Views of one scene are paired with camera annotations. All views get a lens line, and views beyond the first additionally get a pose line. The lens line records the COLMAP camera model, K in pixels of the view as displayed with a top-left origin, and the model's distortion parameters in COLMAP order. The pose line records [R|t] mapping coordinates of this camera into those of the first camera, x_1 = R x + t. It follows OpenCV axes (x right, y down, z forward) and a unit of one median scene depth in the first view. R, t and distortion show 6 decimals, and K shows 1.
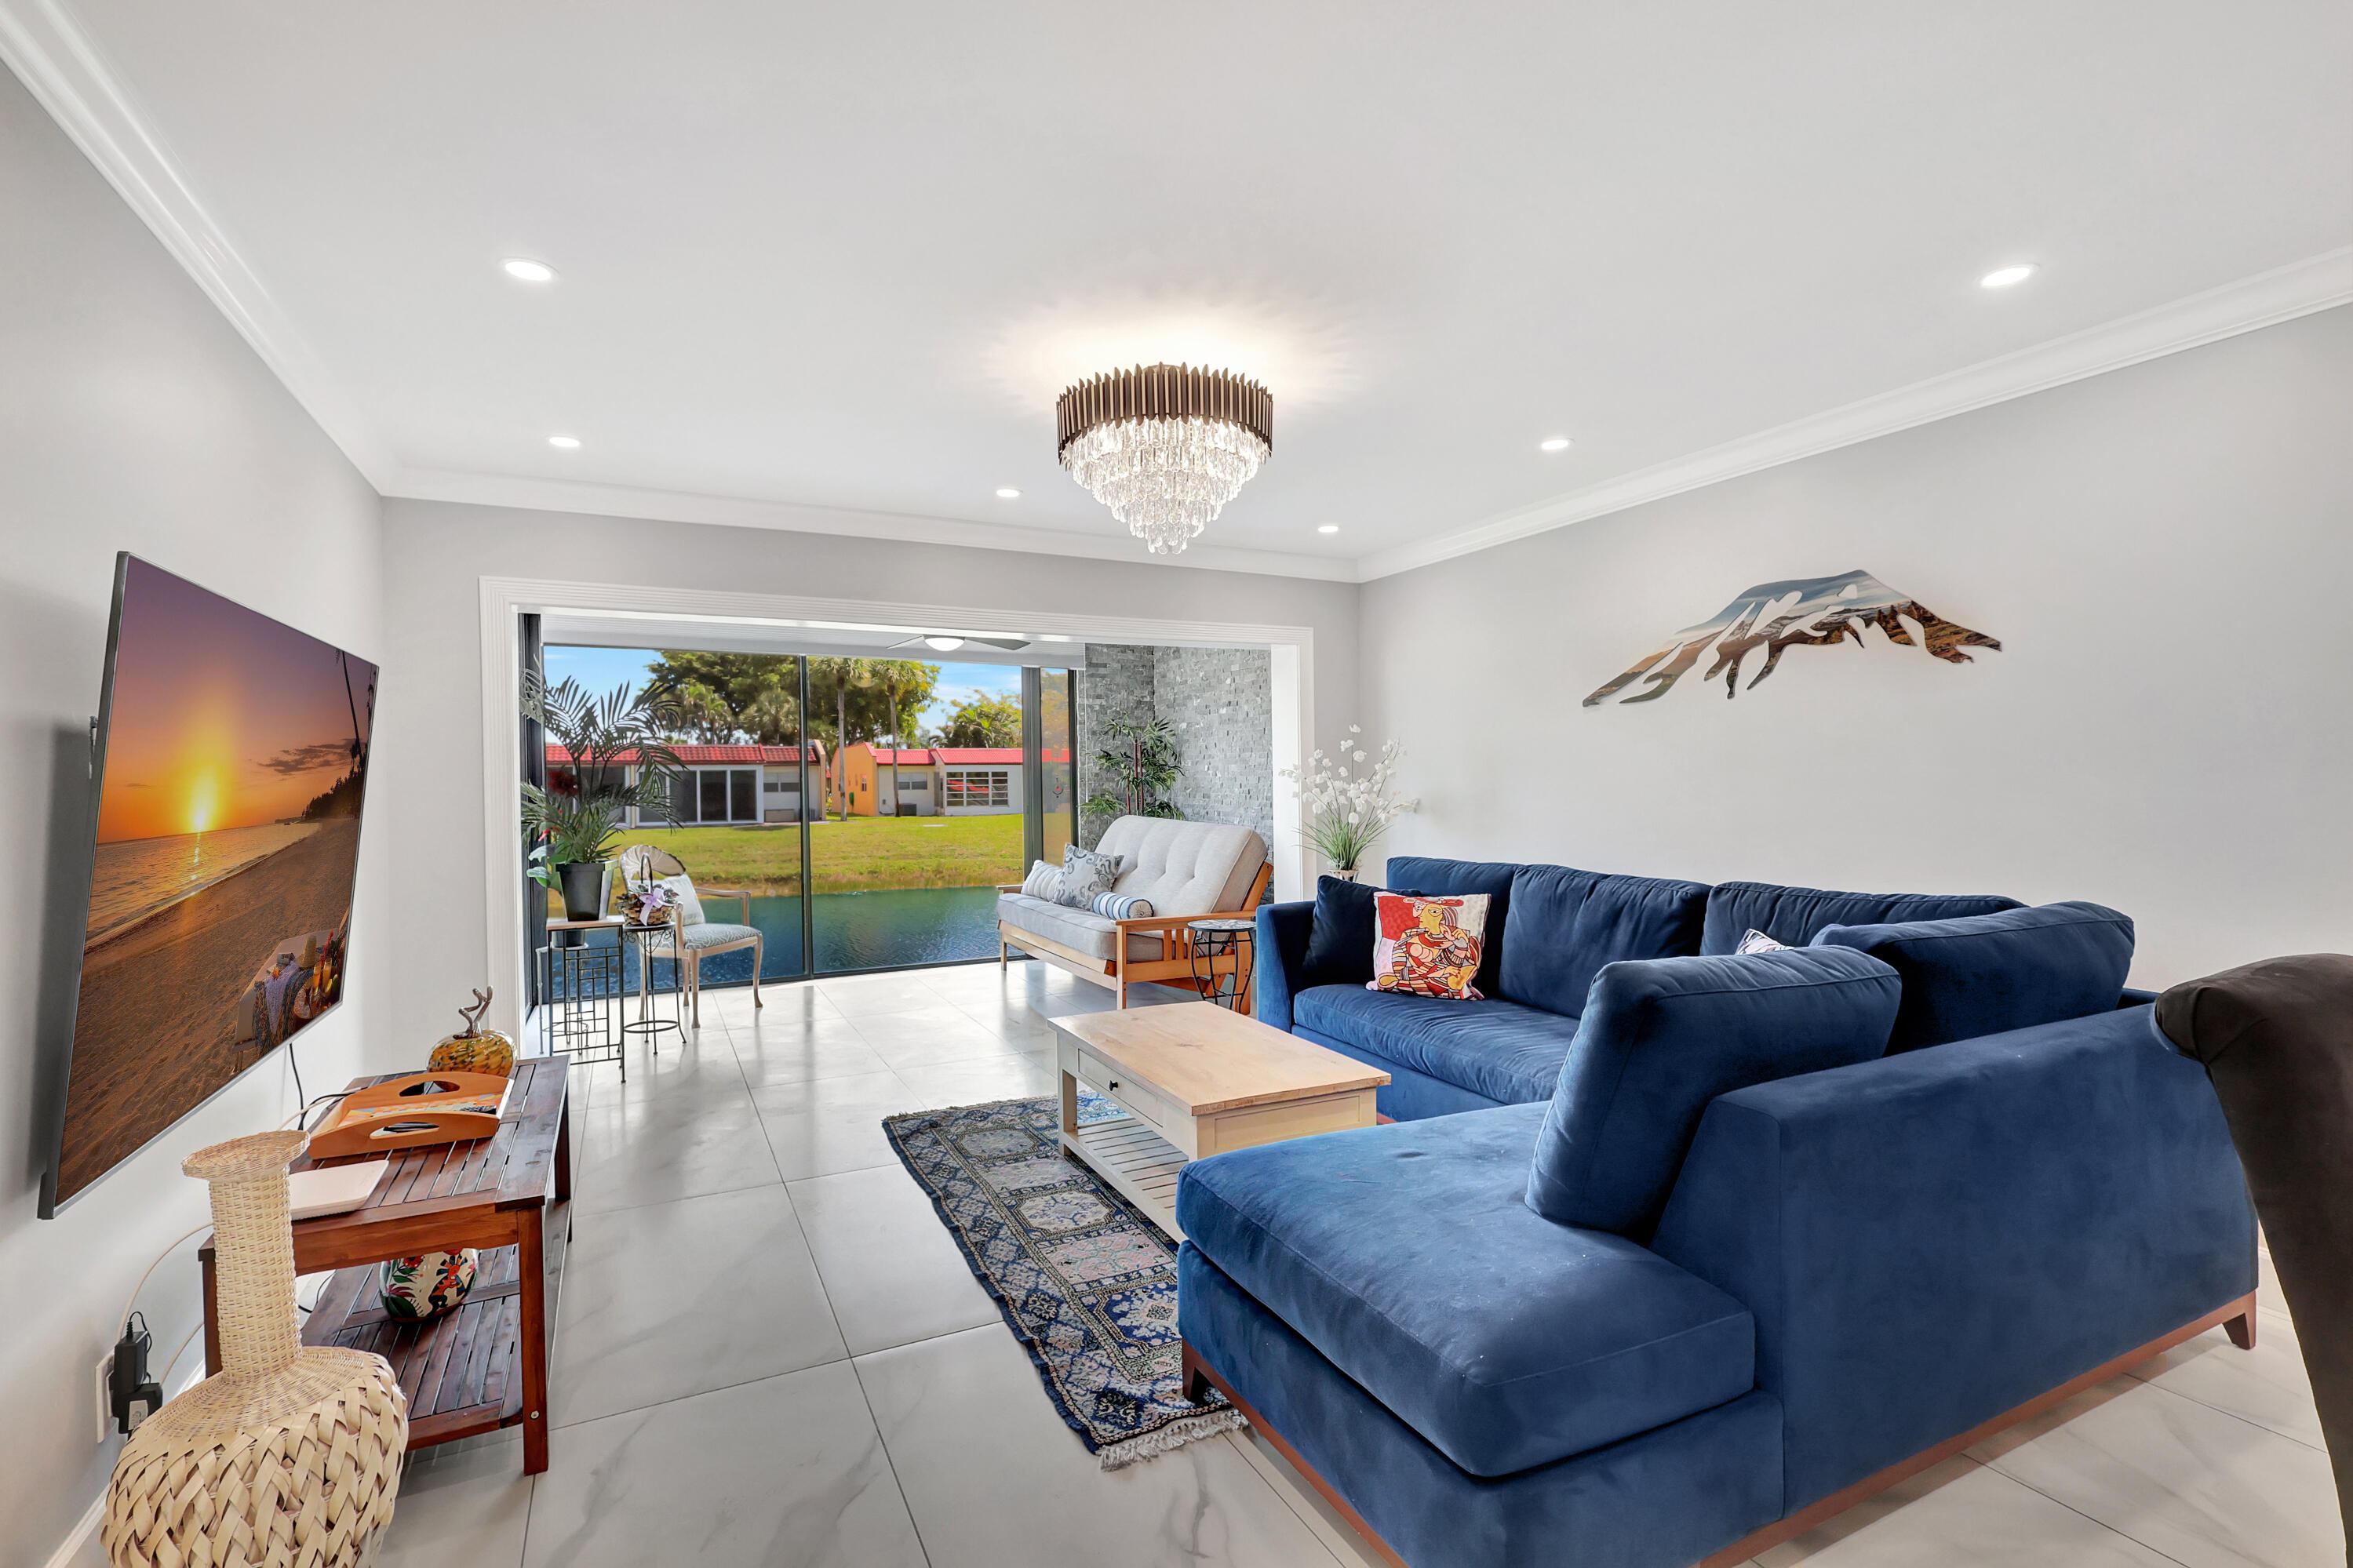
lens RADIAL K [[1107.0, 0, 1146.5], [0, 1107.0, 805.3], [0, 0, 1]] dist [-0.002873, 0.004155]
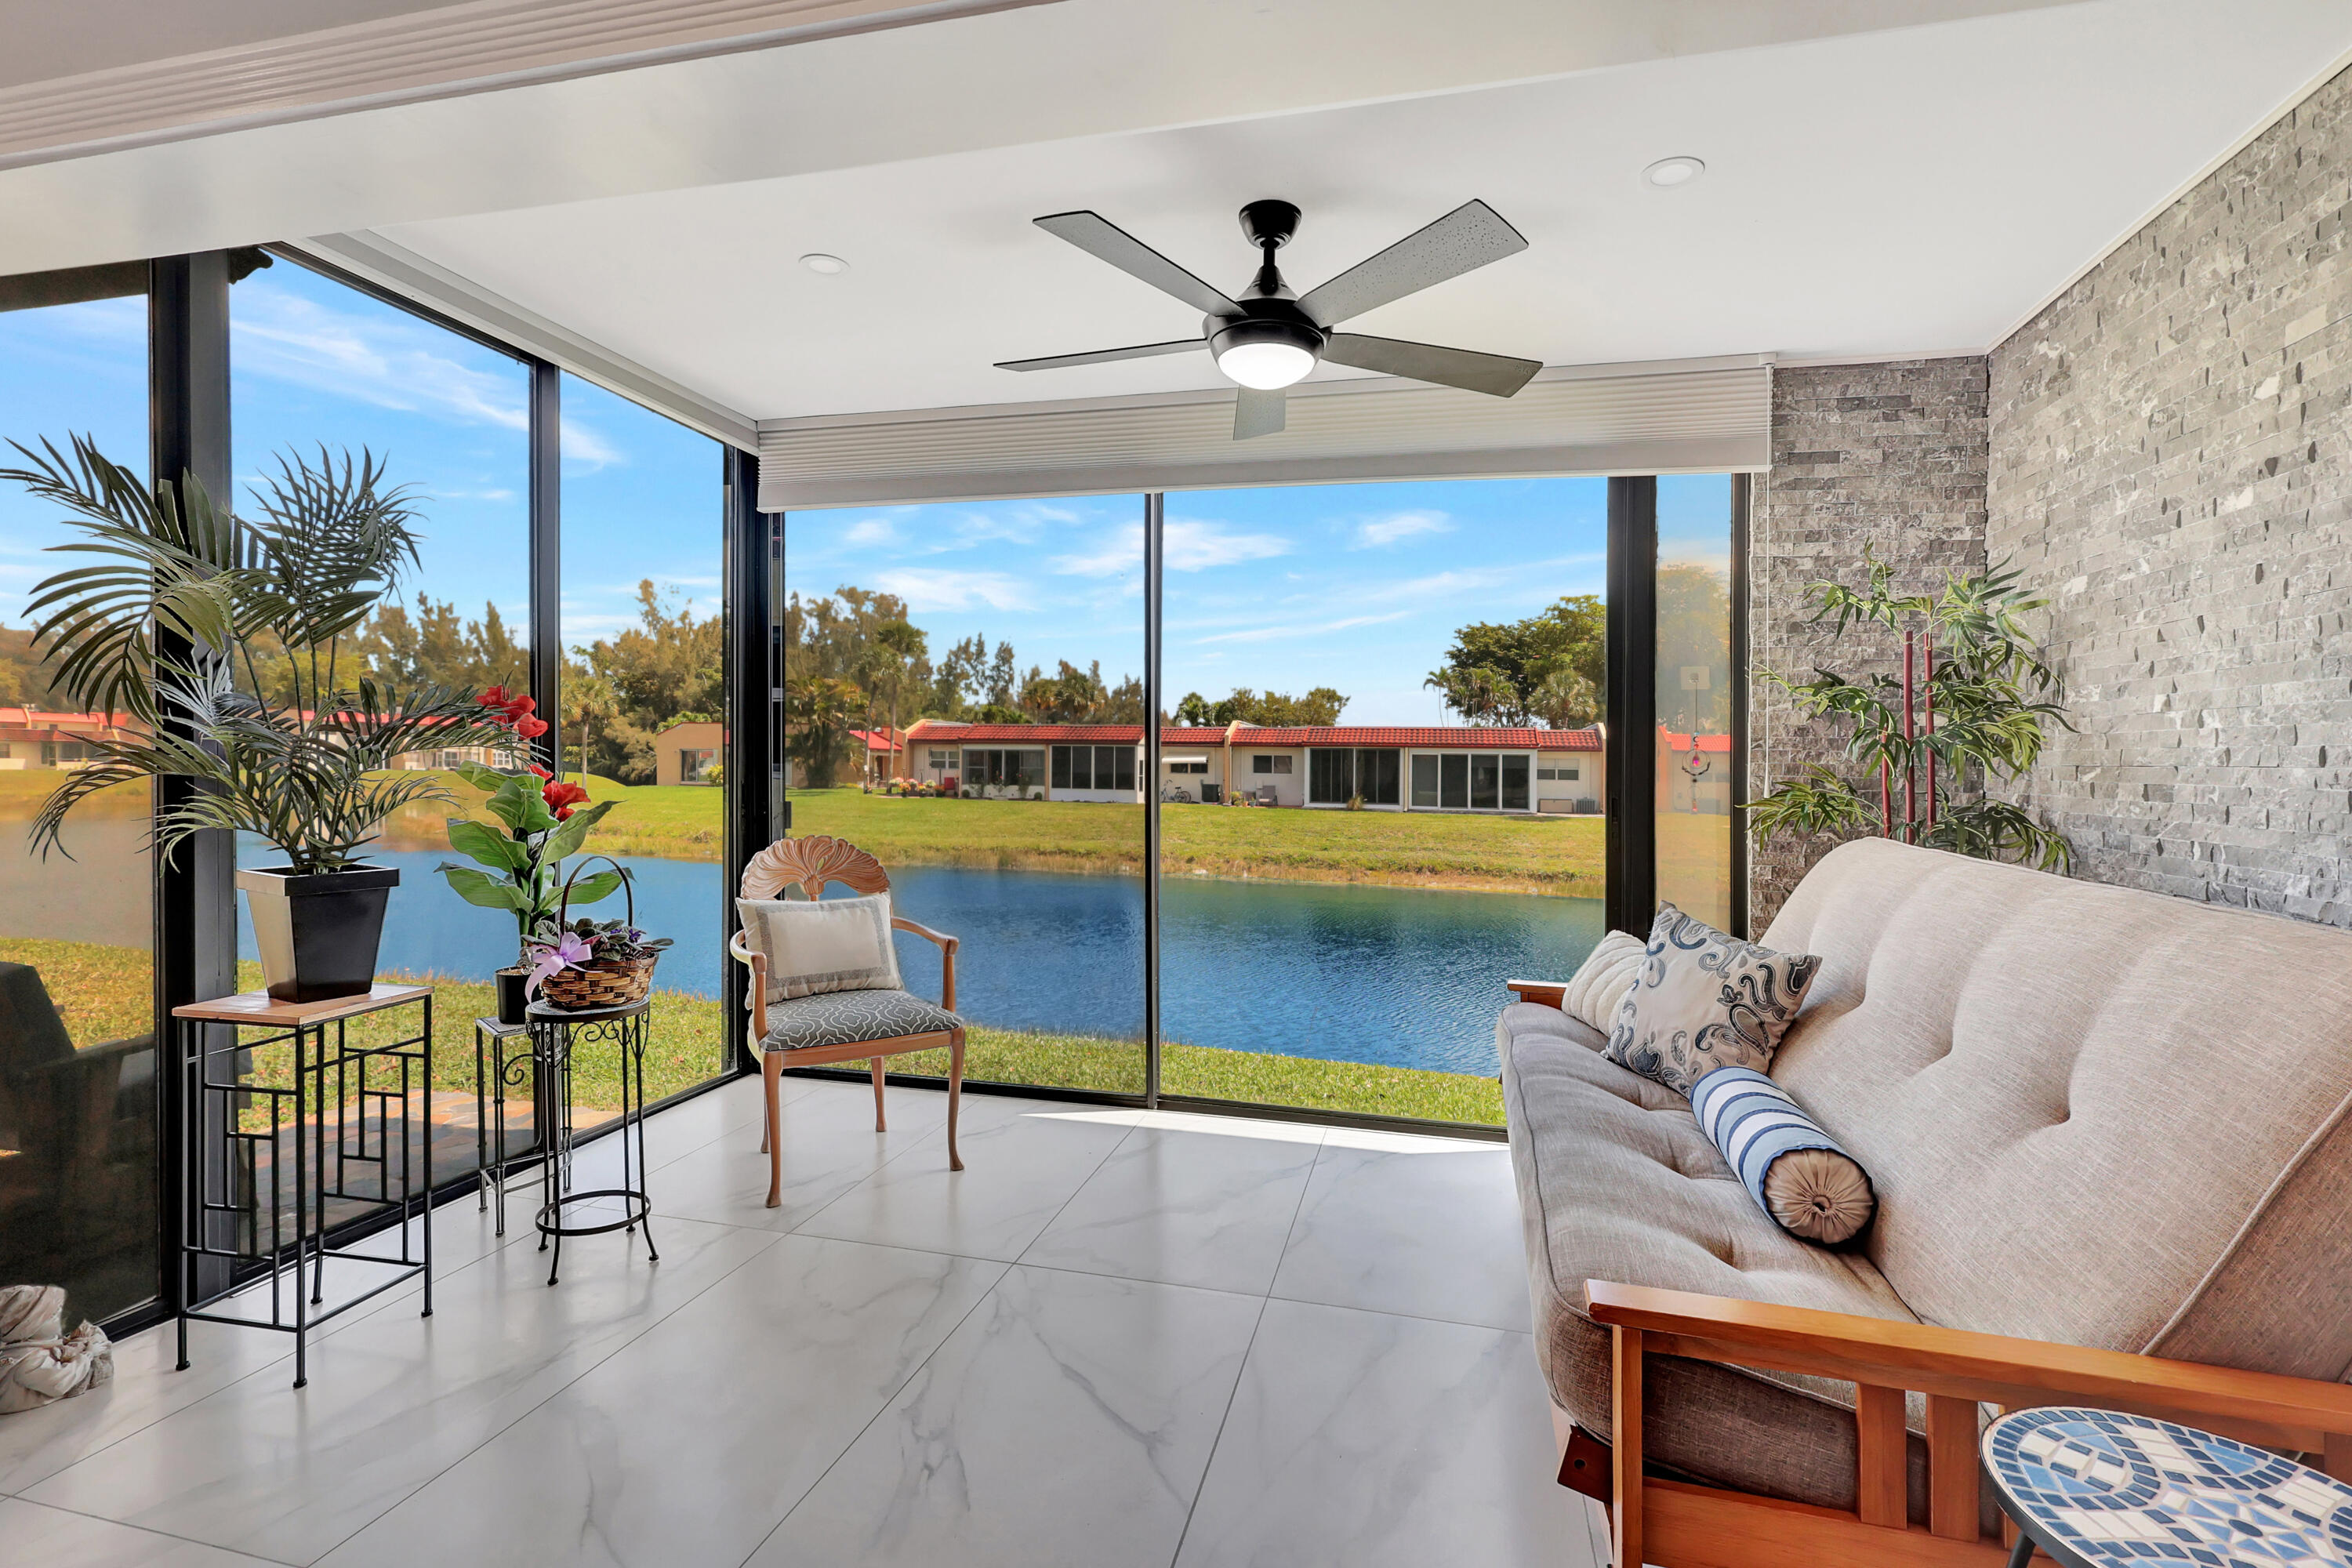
lens RADIAL K [[1106.6, 0, 1189.9], [0, 1106.6, 782.0], [0, 0, 1]] dist [-0.002873, 0.004155]
pose [[0.778456, 0.024841, -0.627208, 0.035027], [-0.031680, 0.999498, 0.000265, -0.002065], [0.626899, 0.019664, 0.778852, 0.544180]]
